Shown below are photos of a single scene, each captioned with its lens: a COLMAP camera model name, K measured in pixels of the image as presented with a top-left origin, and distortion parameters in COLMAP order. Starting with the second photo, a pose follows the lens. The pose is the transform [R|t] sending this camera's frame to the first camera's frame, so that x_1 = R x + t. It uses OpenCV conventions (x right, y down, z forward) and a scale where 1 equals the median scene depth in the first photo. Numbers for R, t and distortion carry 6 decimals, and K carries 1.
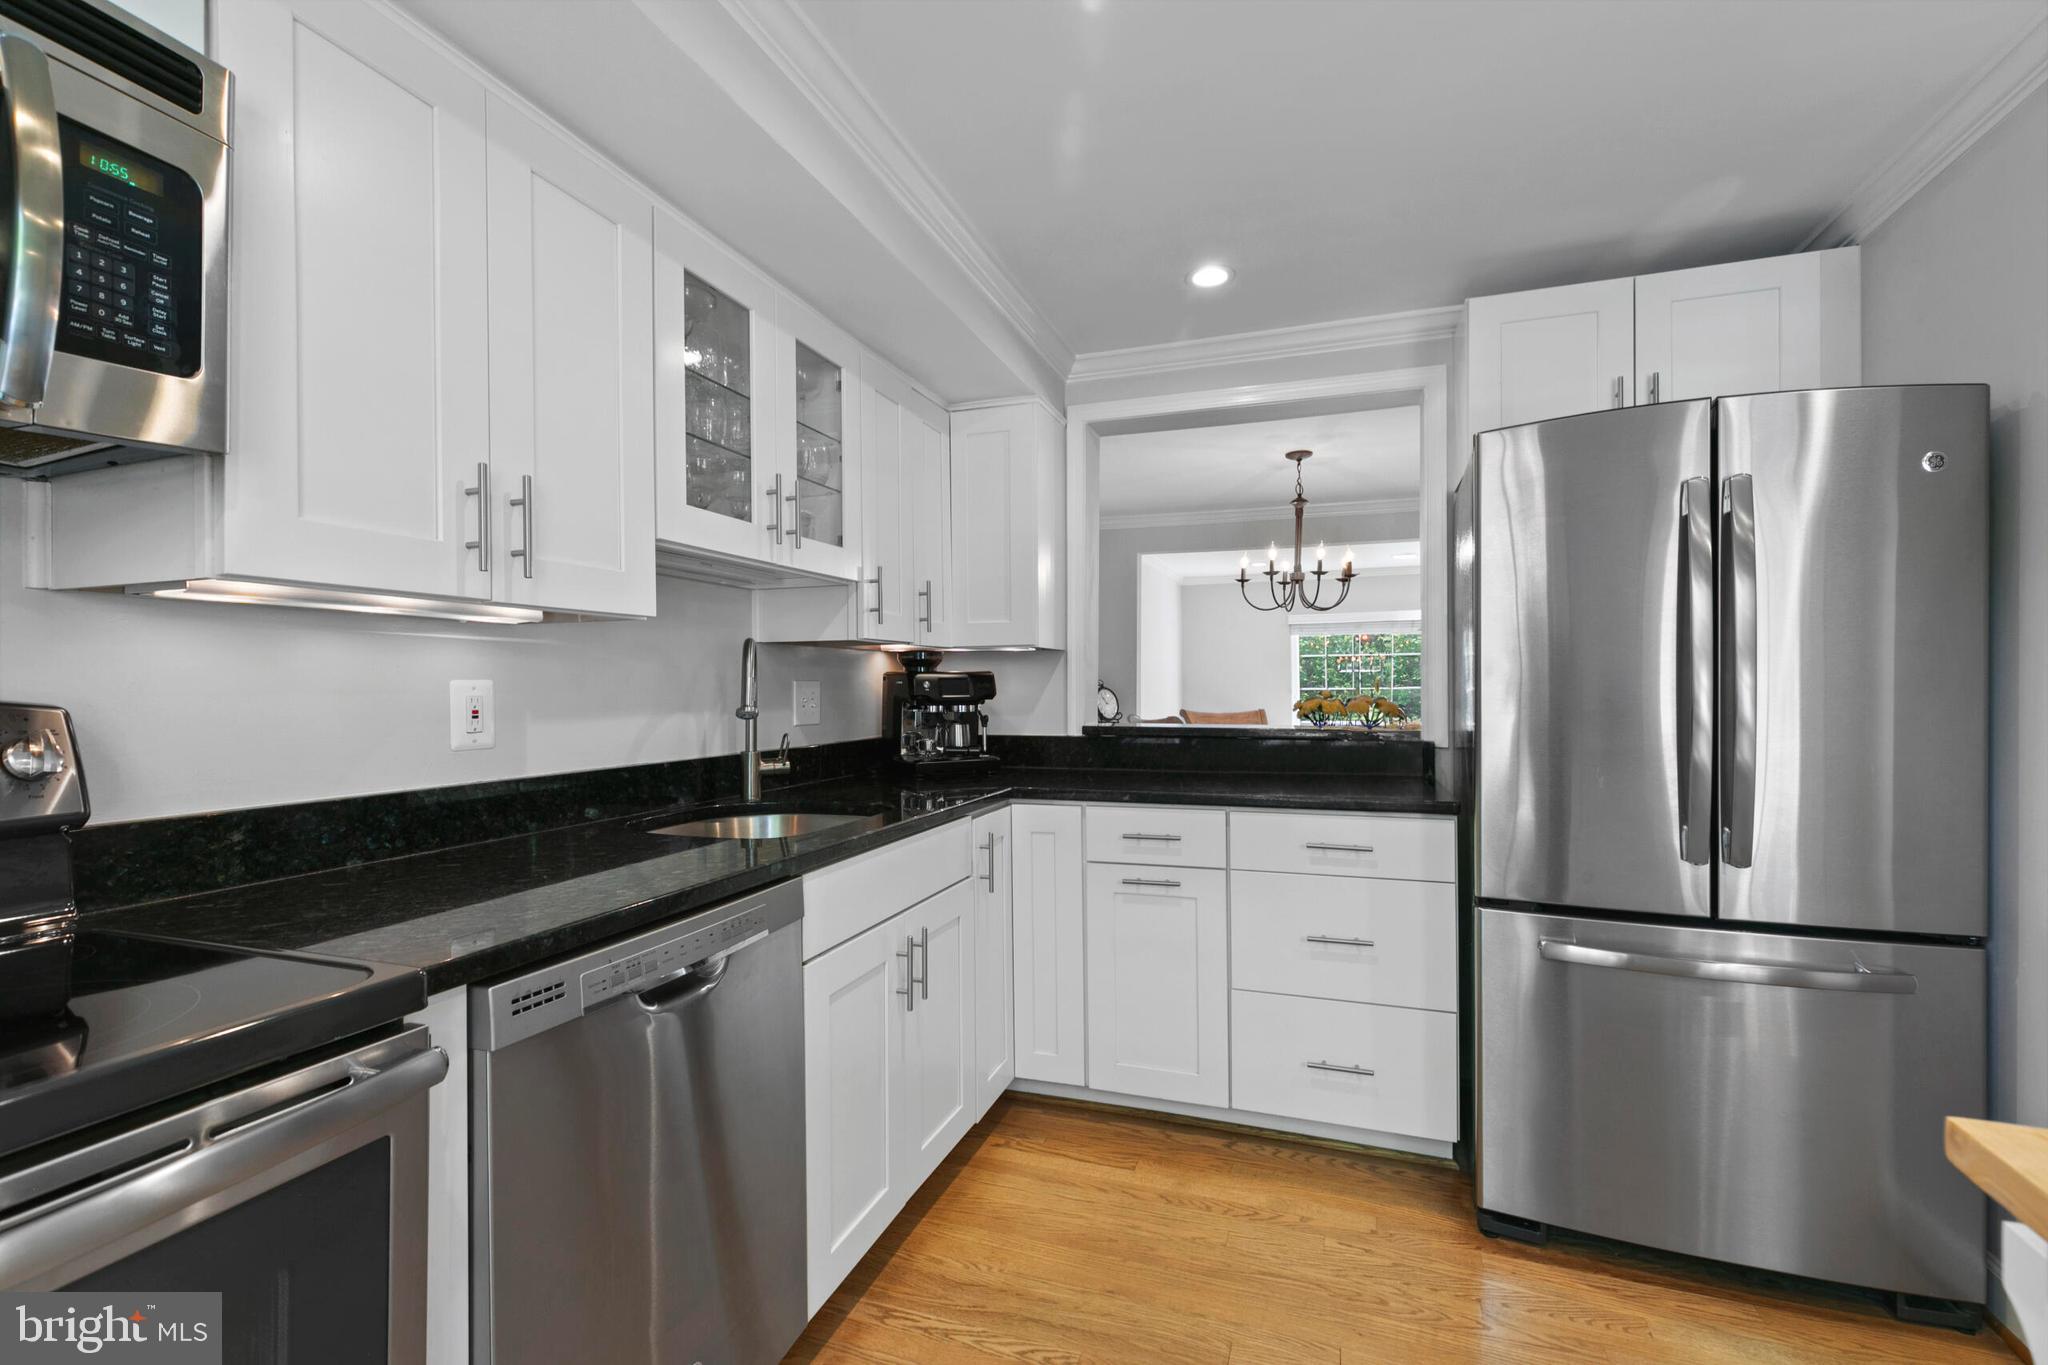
lens RADIAL K [[917.8, 0, 1011.4], [0, 917.8, 686.8], [0, 0, 1]] dist [0.007469, -0.001594]
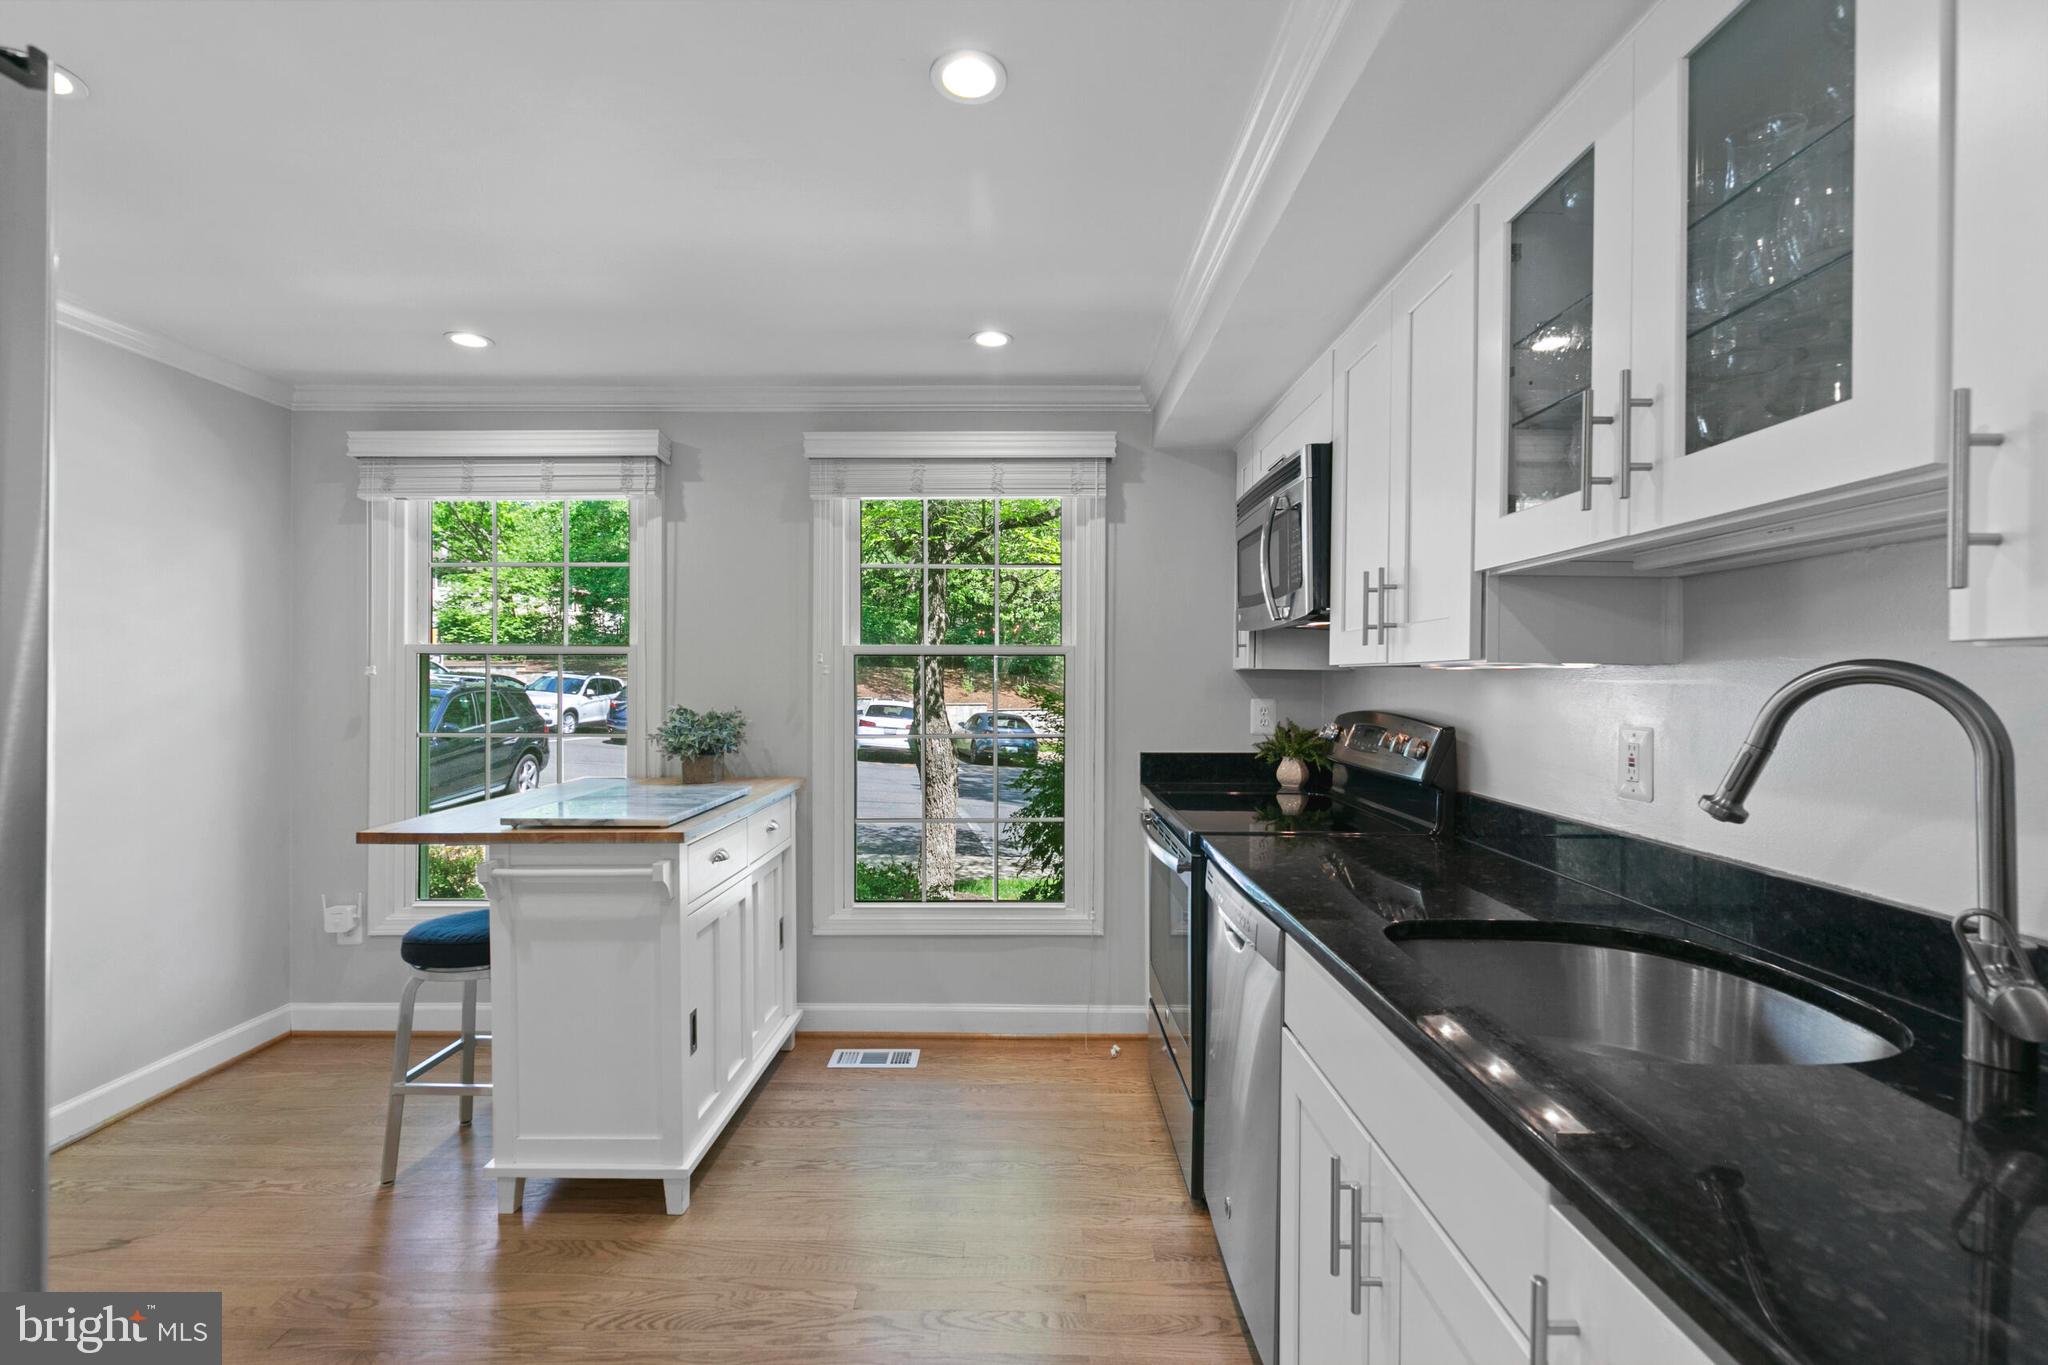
lens RADIAL K [[917.8, 0, 1019.7], [0, 917.8, 681.7], [0, 0, 1]] dist [0.007469, -0.001594]
pose [[-0.944825, -0.002617, -0.327564, 0.281151], [-0.006193, 0.999932, 0.009875, -0.050406], [0.327516, 0.011359, -0.944777, 1.440526]]
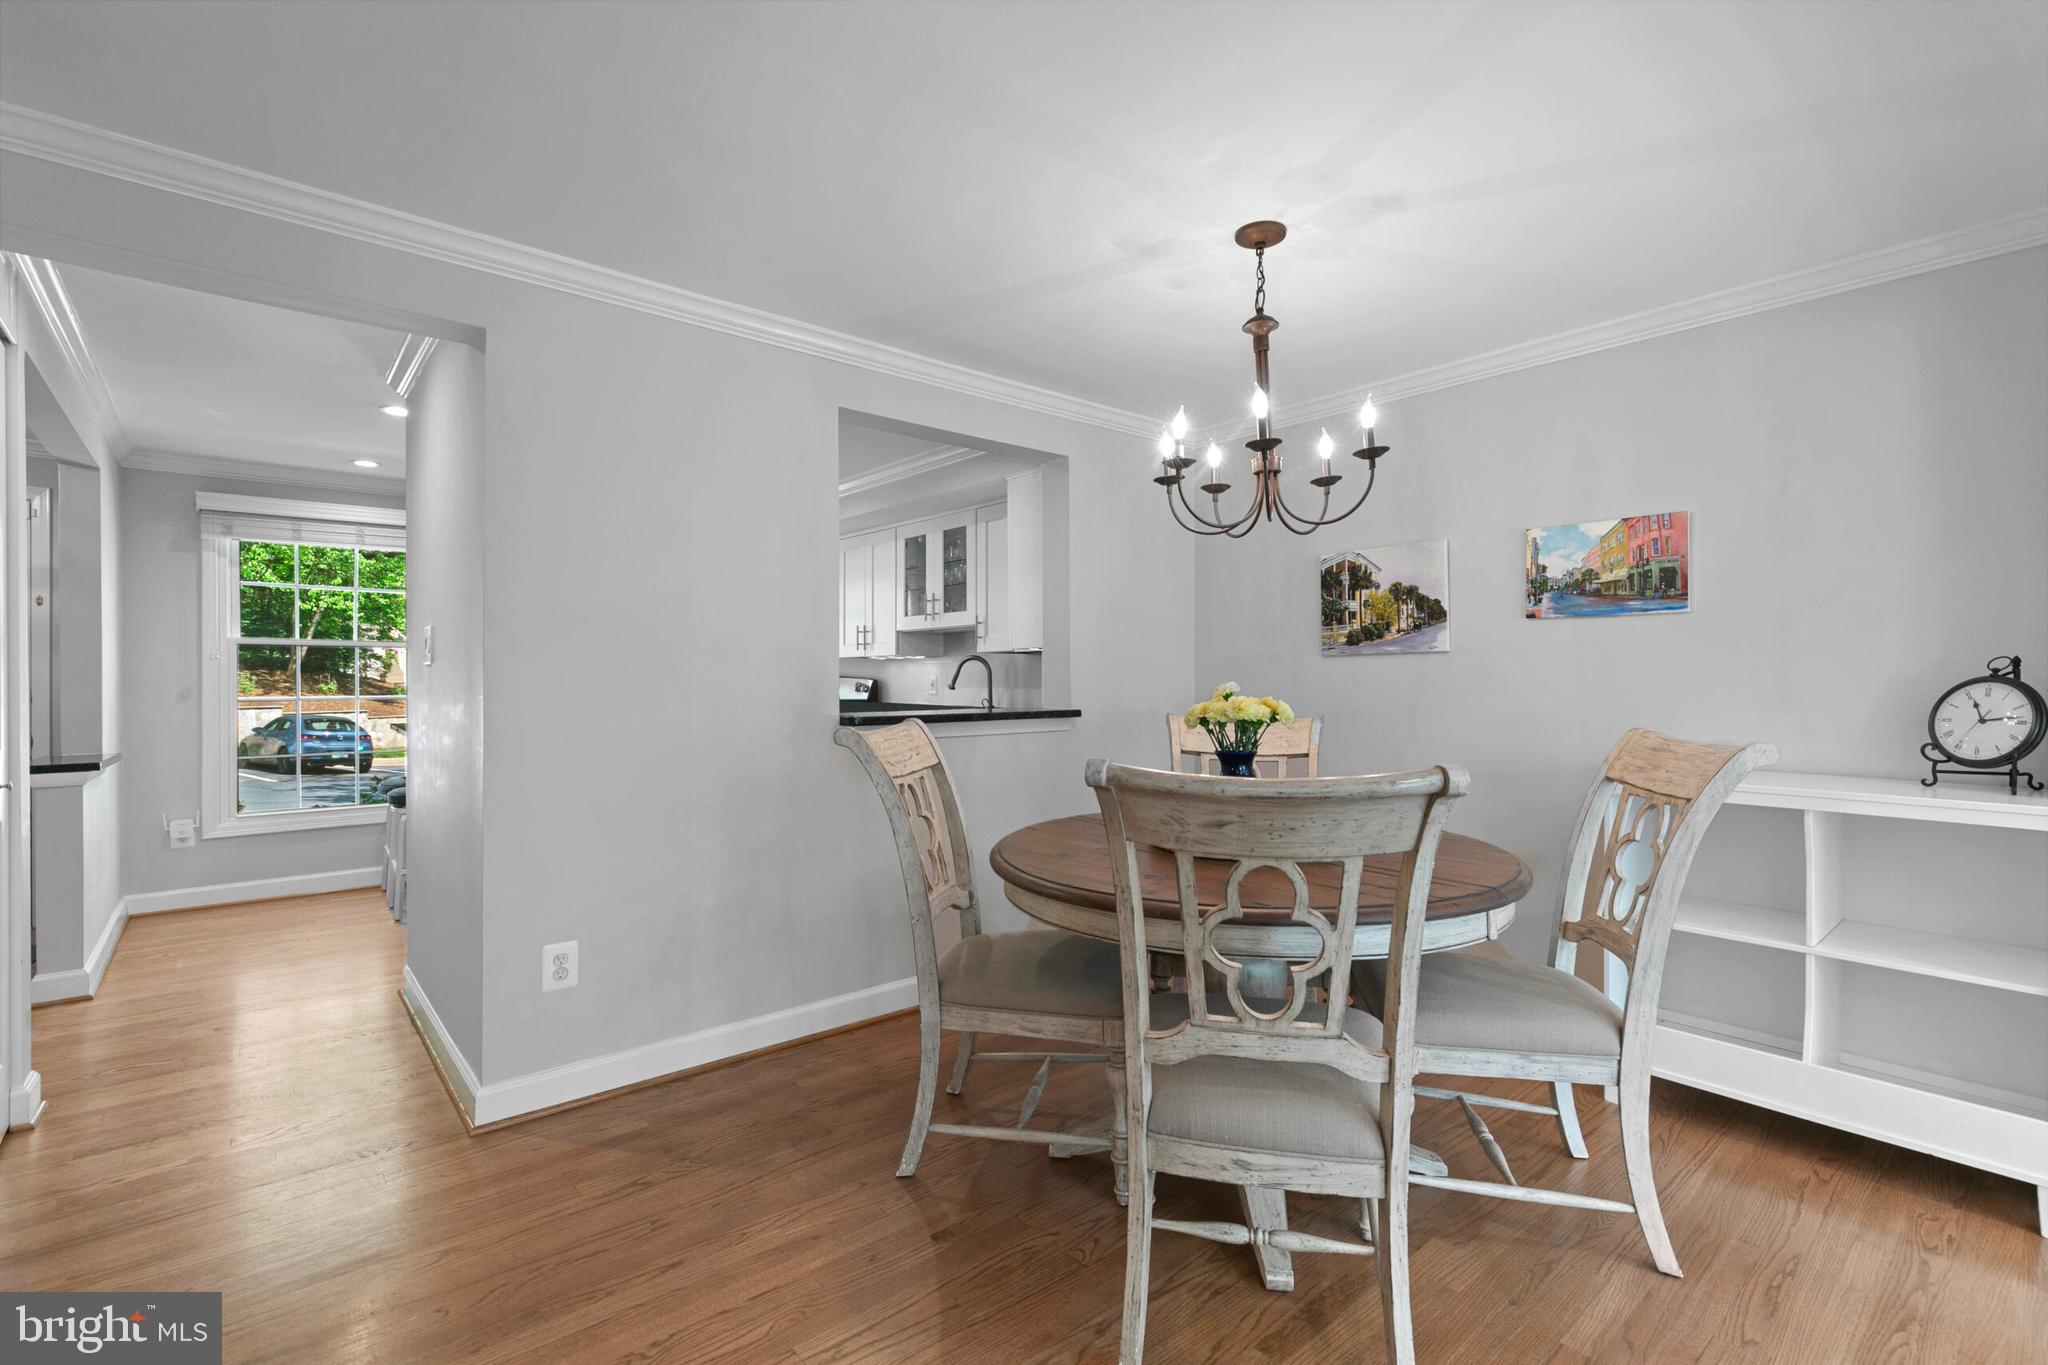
lens RADIAL K [[917.8, 0, 1025.6], [0, 917.8, 683.5], [0, 0, 1]] dist [0.007469, -0.001594]
pose [[-0.502272, 0.005527, -0.864692, 1.840197], [-0.004086, 0.999953, 0.008765, -0.004789], [0.864700, 0.007935, -0.502226, 2.543994]]
